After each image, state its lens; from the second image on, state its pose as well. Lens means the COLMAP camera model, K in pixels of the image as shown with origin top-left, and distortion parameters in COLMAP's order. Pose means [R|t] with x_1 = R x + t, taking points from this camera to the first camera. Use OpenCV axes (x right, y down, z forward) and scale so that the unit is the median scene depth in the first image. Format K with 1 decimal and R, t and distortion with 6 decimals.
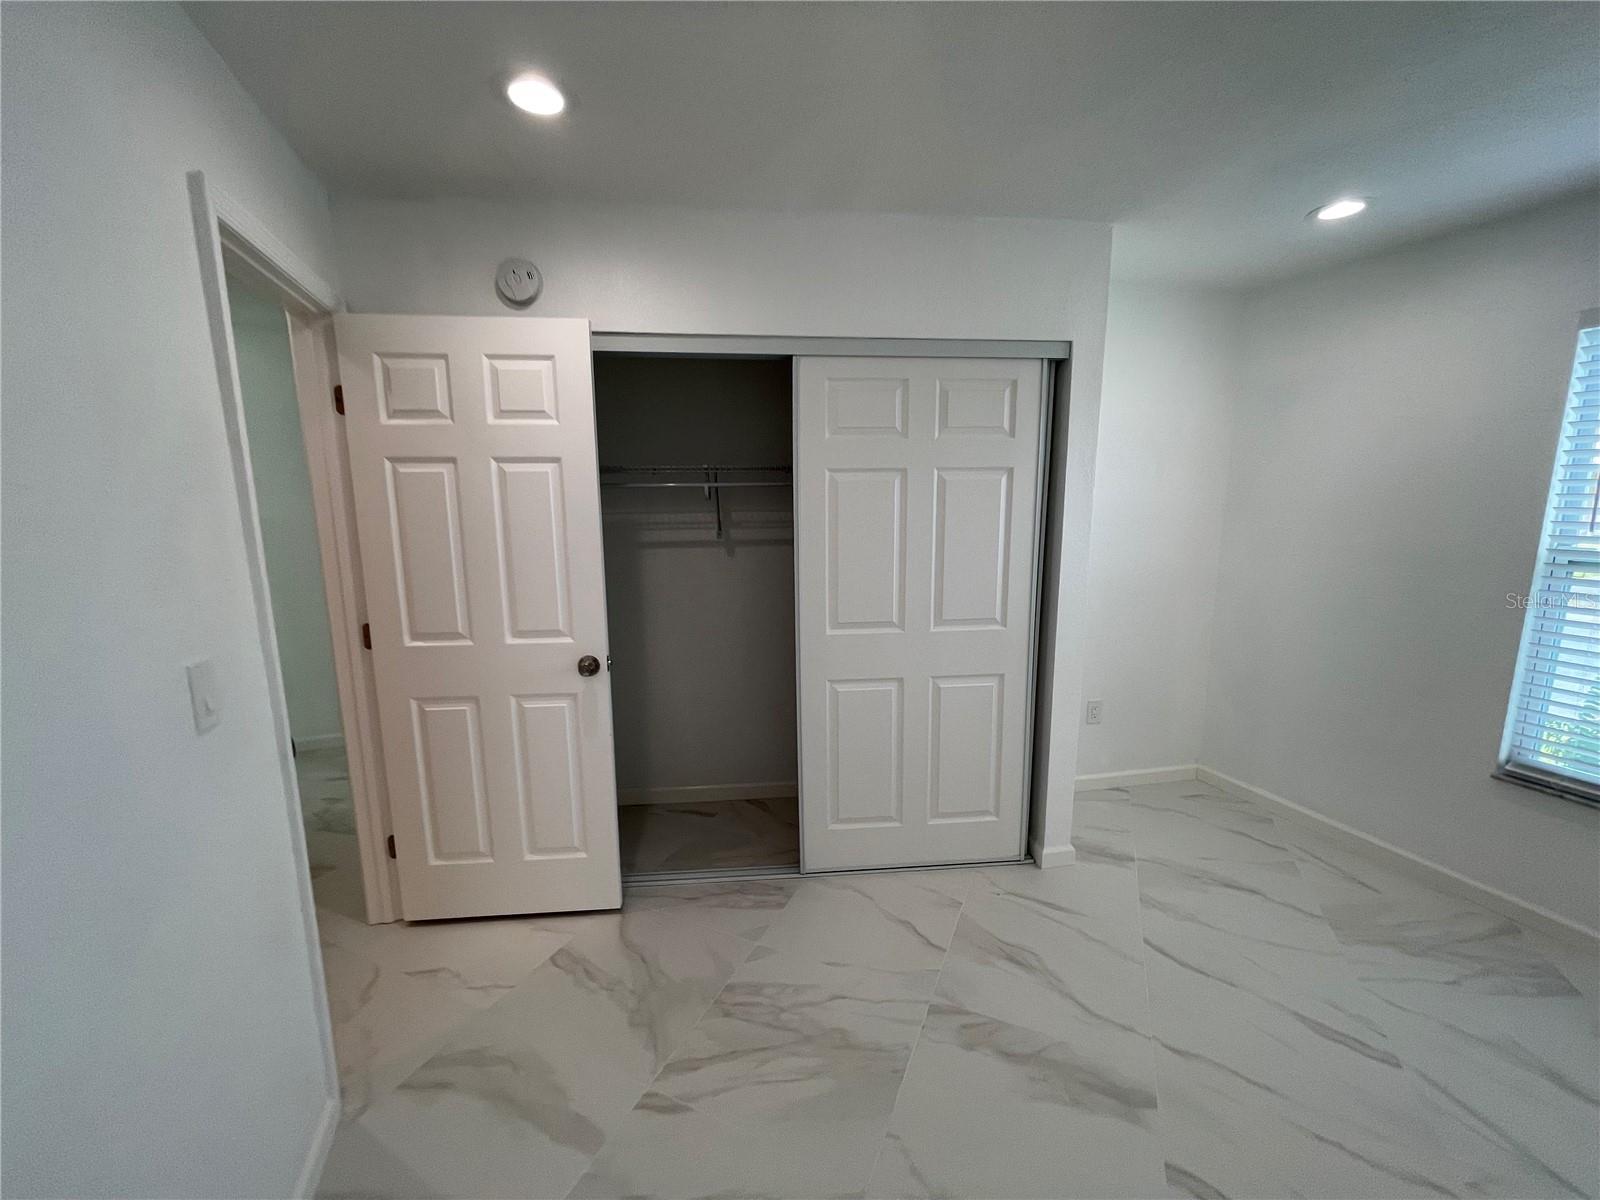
lens RADIAL K [[640.7, 0, 797.2], [0, 640.7, 605.3], [0, 0, 1]] dist [-0.000993, -0.000016]
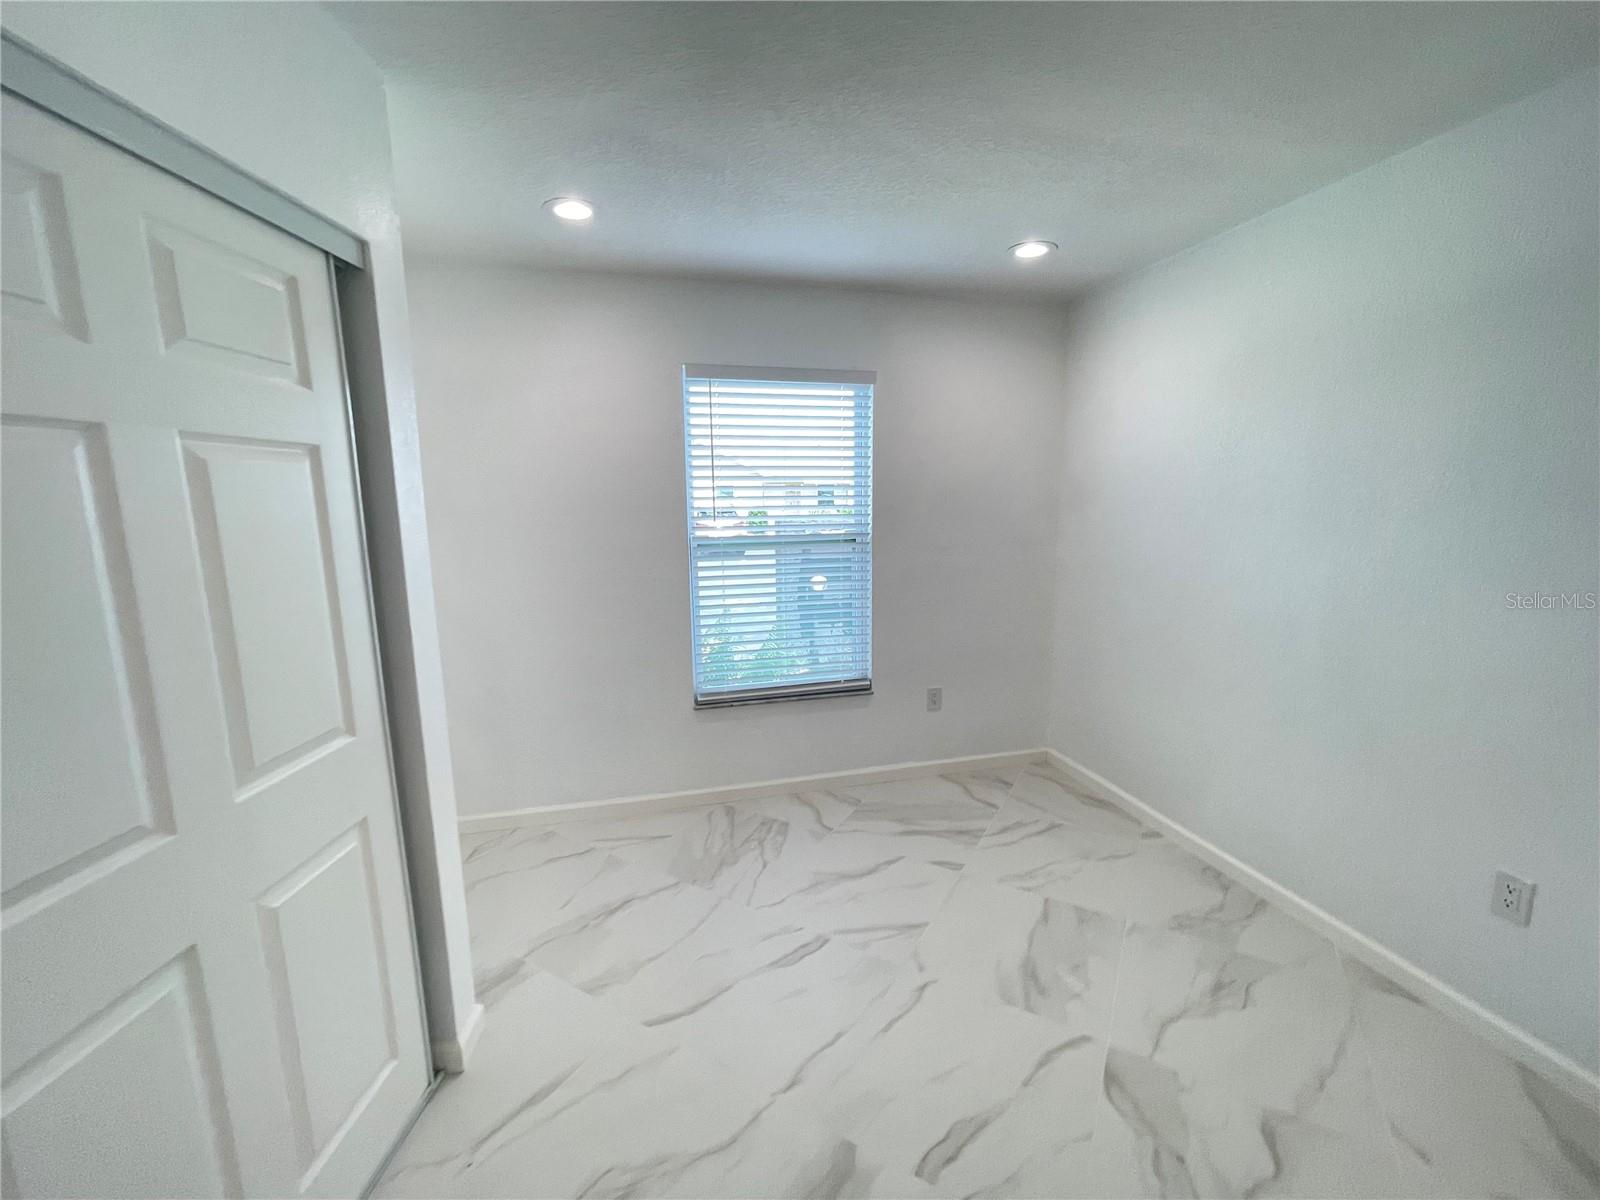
lens RADIAL K [[650.3, 0, 808.0], [0, 650.3, 600.3], [0, 0, 1]] dist [-0.001368, 0.000589]
pose [[0.097889, -0.151712, 0.983565, -0.178085], [0.173734, 0.975741, 0.133214, -0.091201], [-0.979915, 0.157838, 0.121872, 0.561839]]
